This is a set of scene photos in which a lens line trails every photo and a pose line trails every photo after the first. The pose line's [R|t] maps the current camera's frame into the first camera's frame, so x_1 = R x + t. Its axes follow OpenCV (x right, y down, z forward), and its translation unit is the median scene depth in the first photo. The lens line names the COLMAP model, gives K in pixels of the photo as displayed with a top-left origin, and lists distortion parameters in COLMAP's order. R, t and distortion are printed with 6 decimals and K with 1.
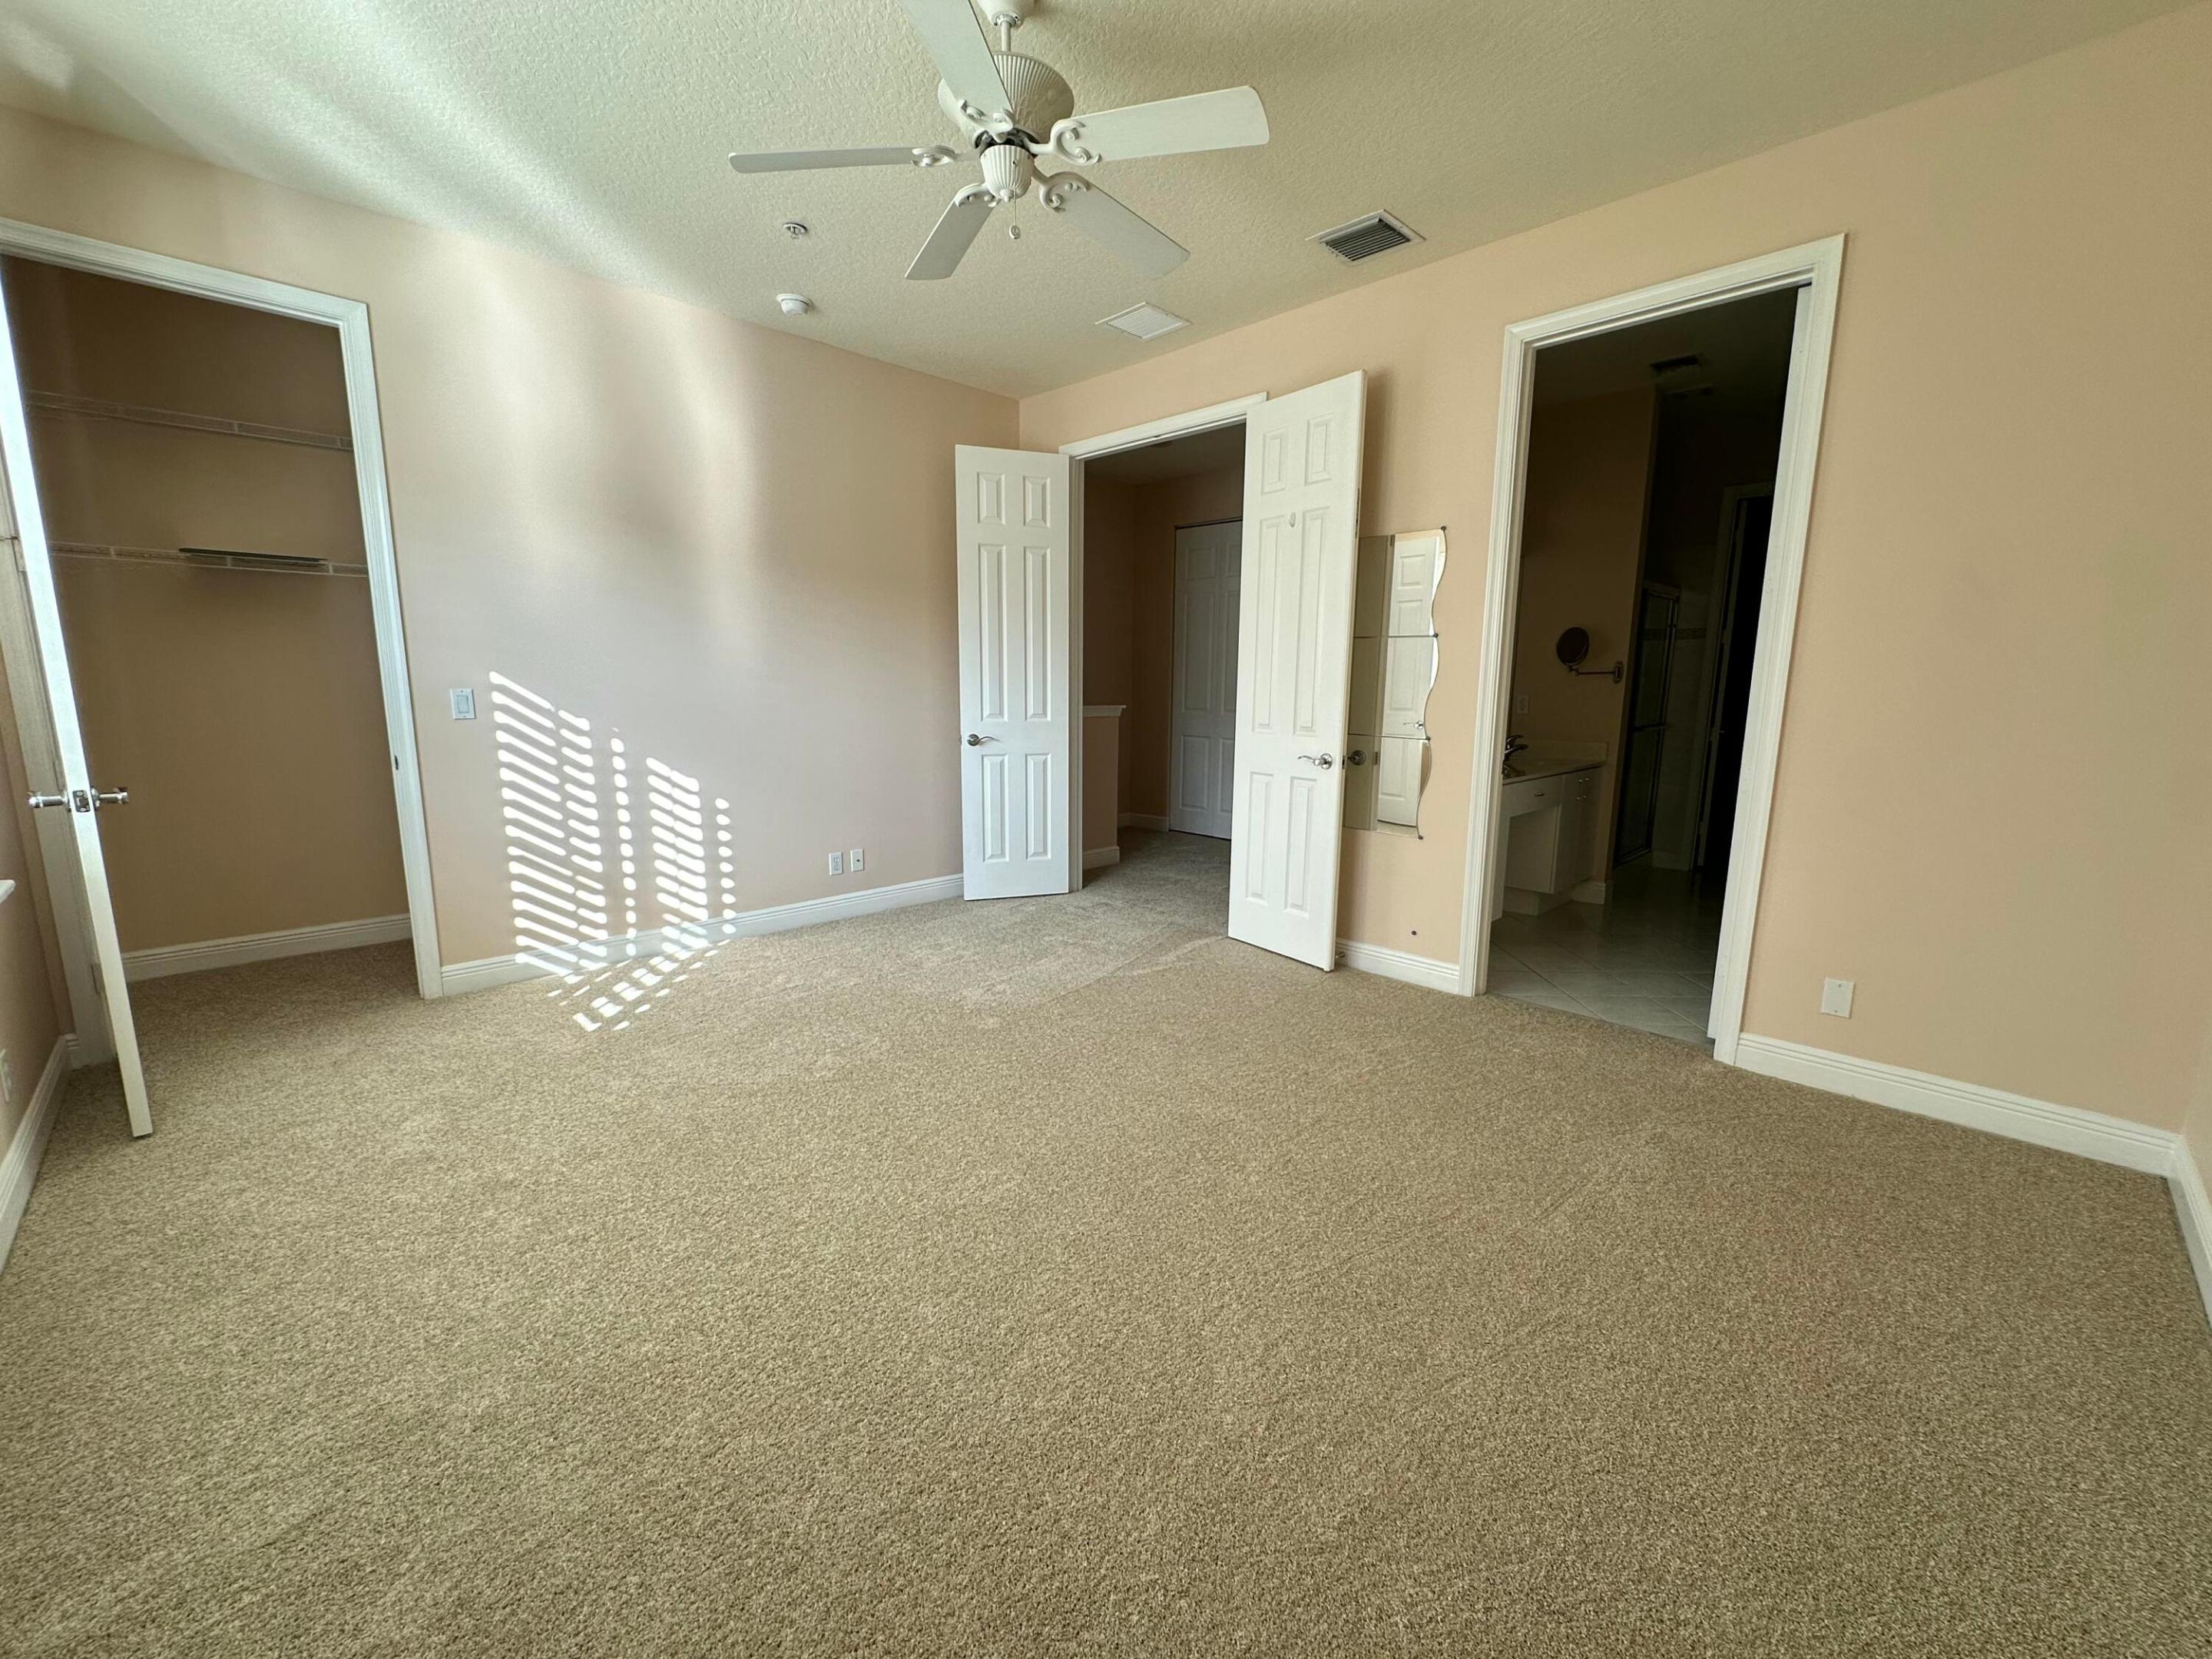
lens RADIAL K [[891.3, 0, 1108.0], [0, 891.3, 832.3], [0, 0, 1]] dist [-0.000190, -0.000121]
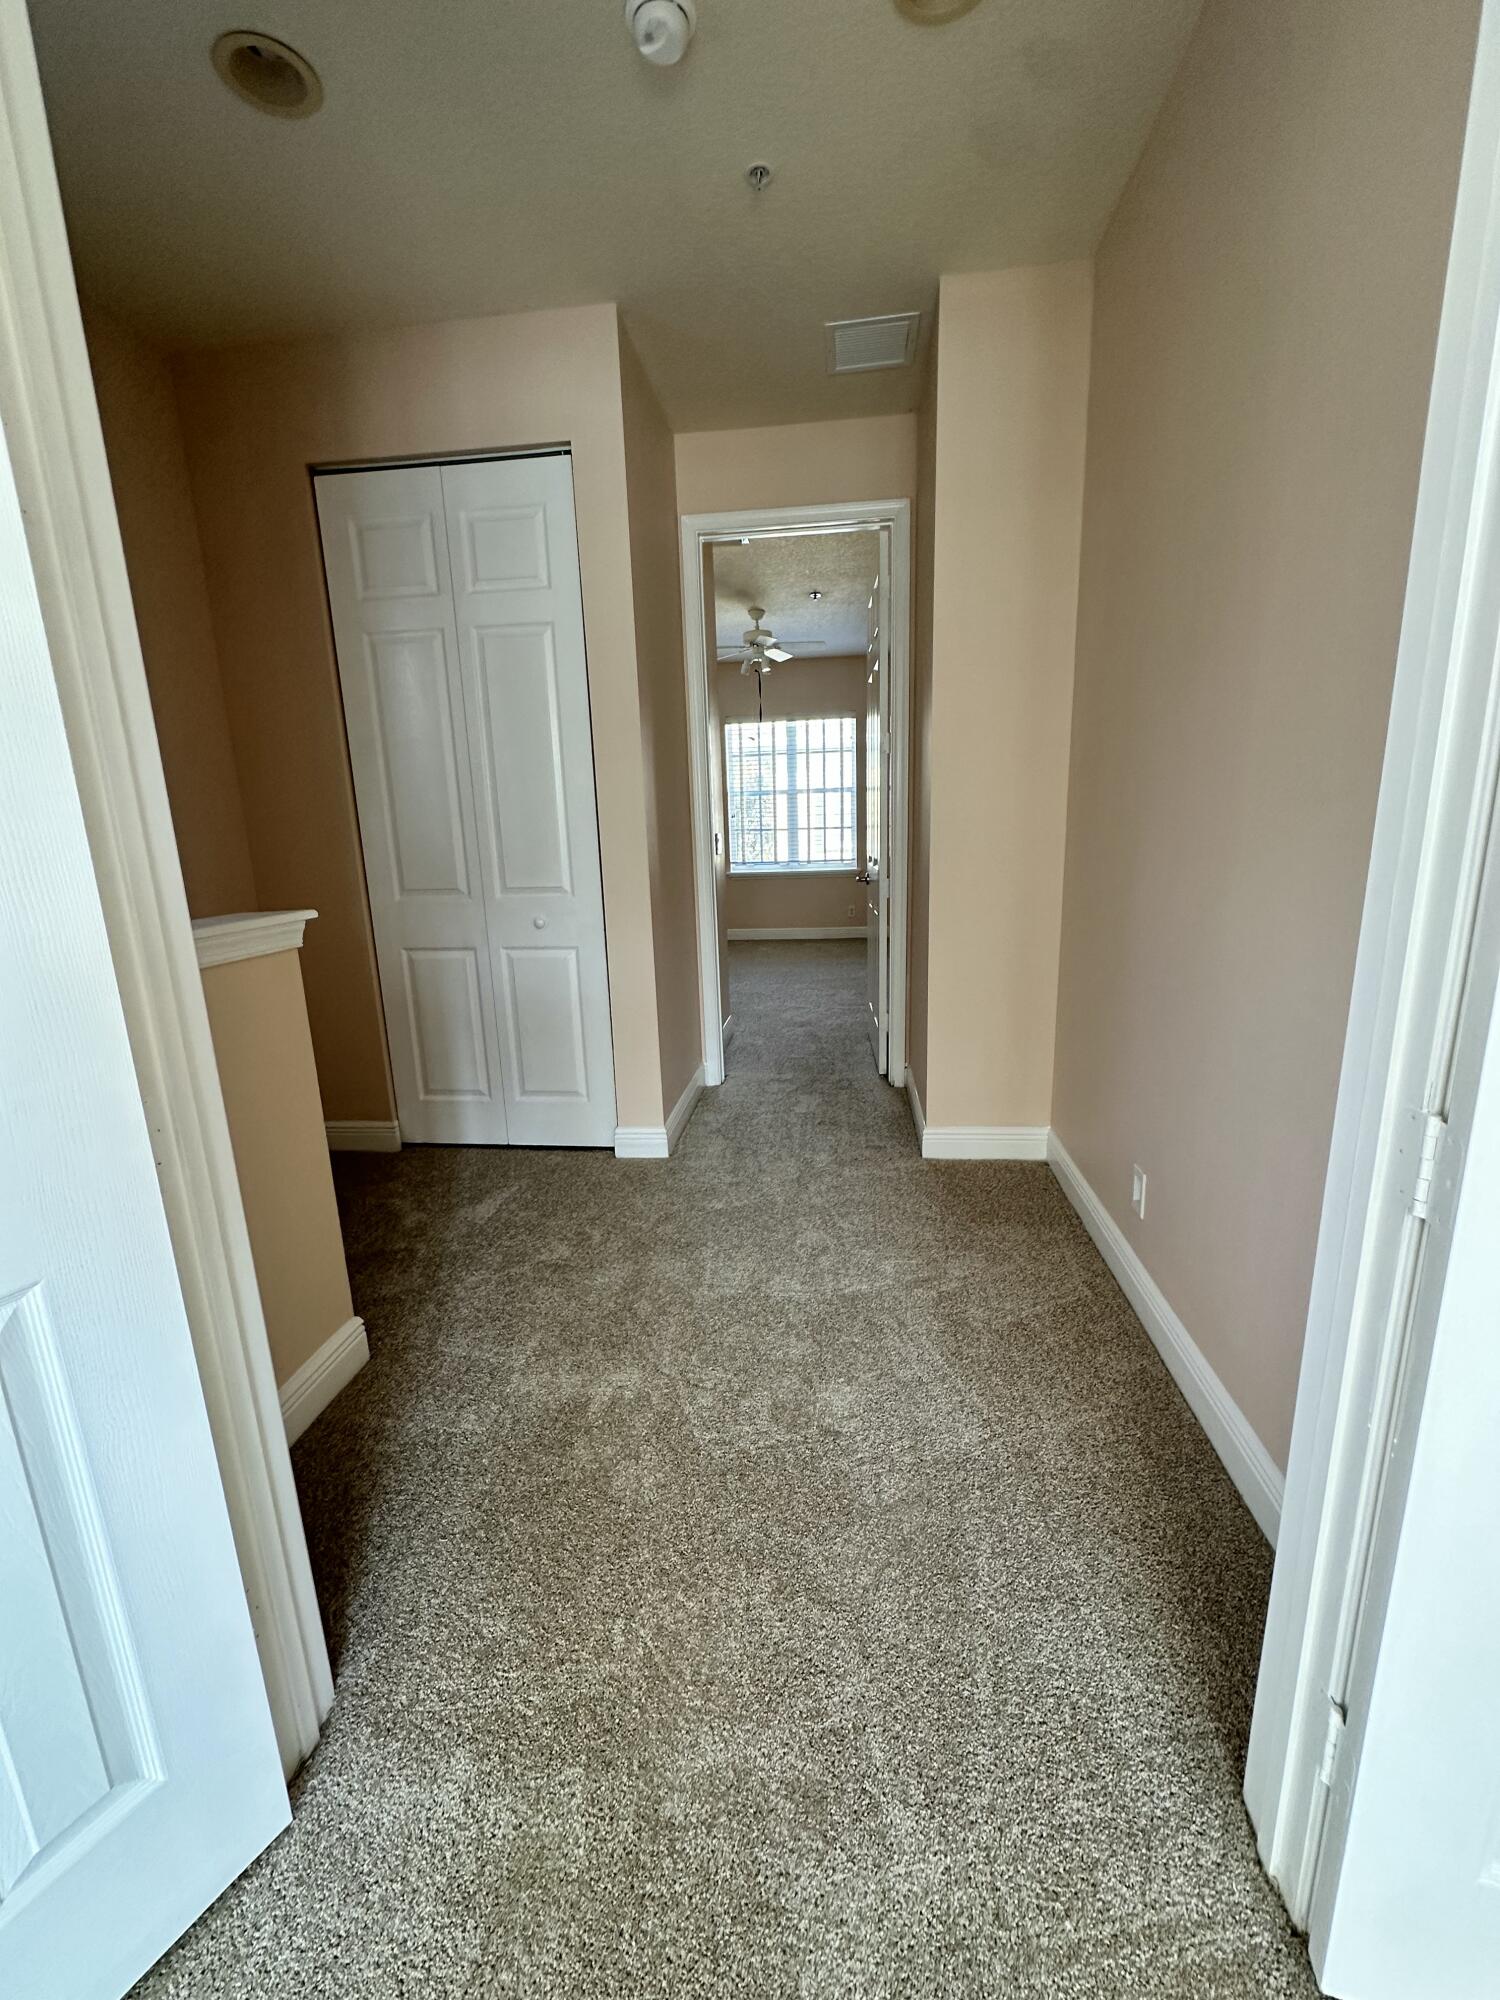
lens RADIAL K [[805.9, 0, 747.7], [0, 805.9, 1001.6], [0, 0, 1]] dist [-0.000190, -0.000121]
pose [[0.771740, -0.185121, 0.608397, -0.041684], [0.152842, 0.982644, 0.105118, -0.102618], [-0.617297, 0.011865, 0.786640, 0.580279]]
